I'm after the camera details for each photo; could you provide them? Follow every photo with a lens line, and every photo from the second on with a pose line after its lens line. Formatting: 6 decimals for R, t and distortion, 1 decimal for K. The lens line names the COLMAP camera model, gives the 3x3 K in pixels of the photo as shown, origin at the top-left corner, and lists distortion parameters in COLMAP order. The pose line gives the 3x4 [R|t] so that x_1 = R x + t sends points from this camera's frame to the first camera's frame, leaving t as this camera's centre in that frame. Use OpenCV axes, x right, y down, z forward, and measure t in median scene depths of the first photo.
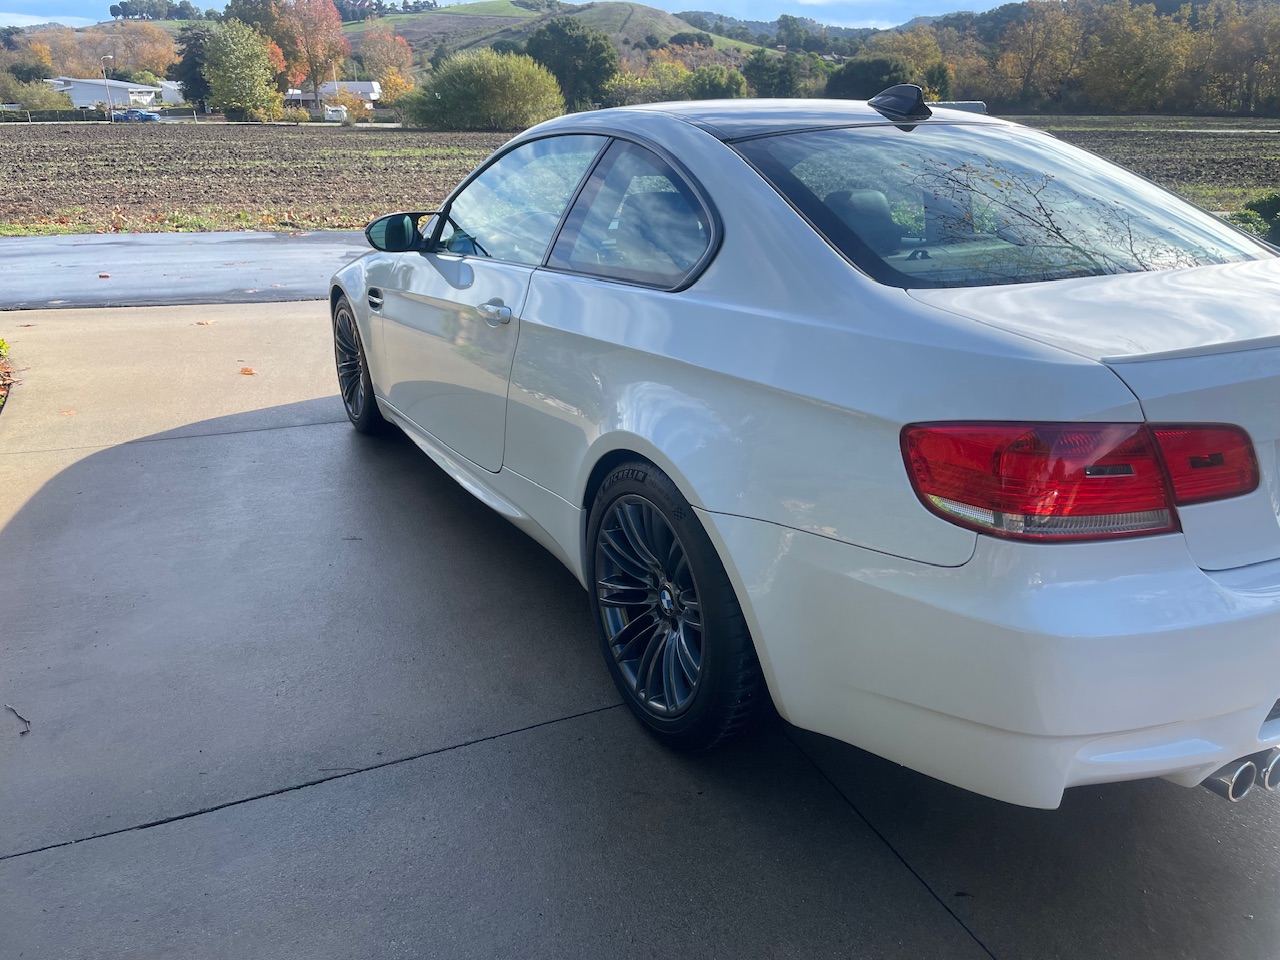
lens RADIAL K [[984.6, 0, 643.9], [0, 984.6, 459.6], [0, 0, 1]] dist [0.059817, -0.103256]
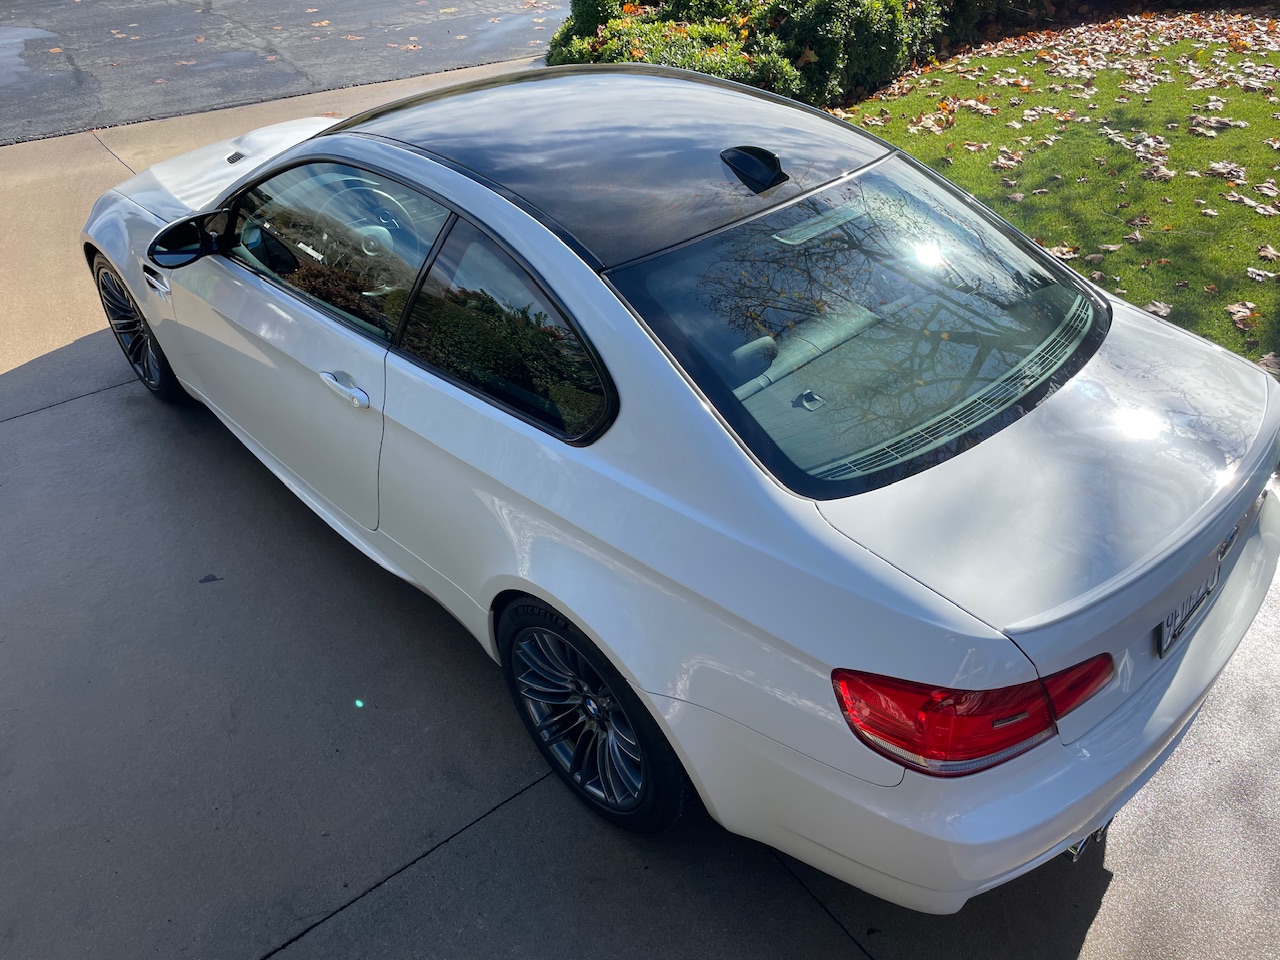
lens RADIAL K [[984.6, 0, 643.9], [0, 984.6, 459.6], [0, 0, 1]] dist [0.059817, -0.103256]
pose [[0.967528, -0.157451, 0.197734, -0.058427], [0.092841, 0.948977, 0.301369, -0.271767], [-0.235096, -0.273225, 0.932780, 0.027450]]
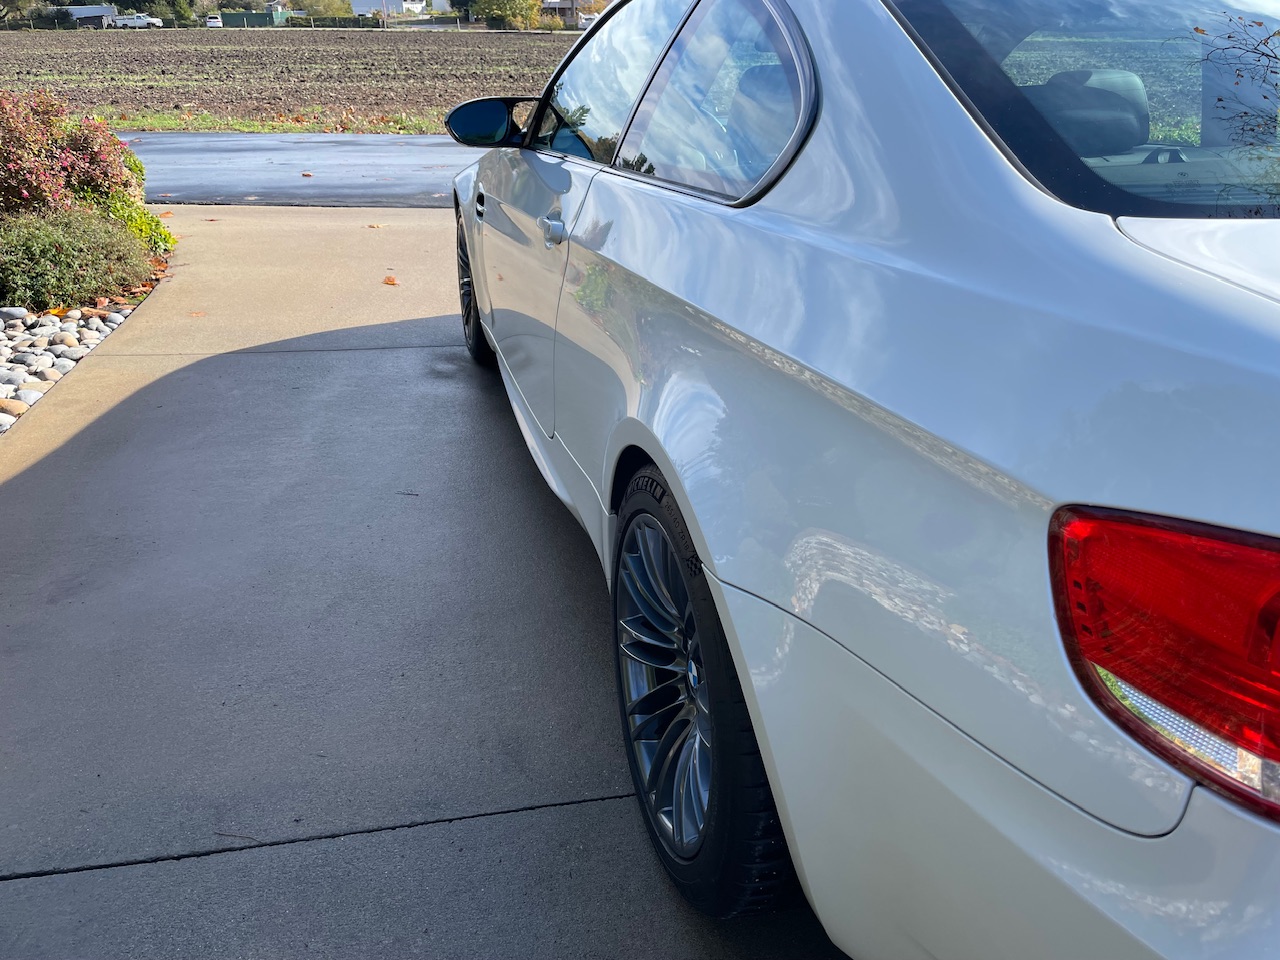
lens RADIAL K [[984.6, 0, 643.9], [0, 984.6, 459.6], [0, 0, 1]] dist [0.059817, -0.103256]
pose [[0.972408, 0.095725, -0.212745, 0.073772], [-0.078529, 0.993031, 0.087881, -0.036543], [0.219674, -0.068750, 0.973148, 0.216815]]
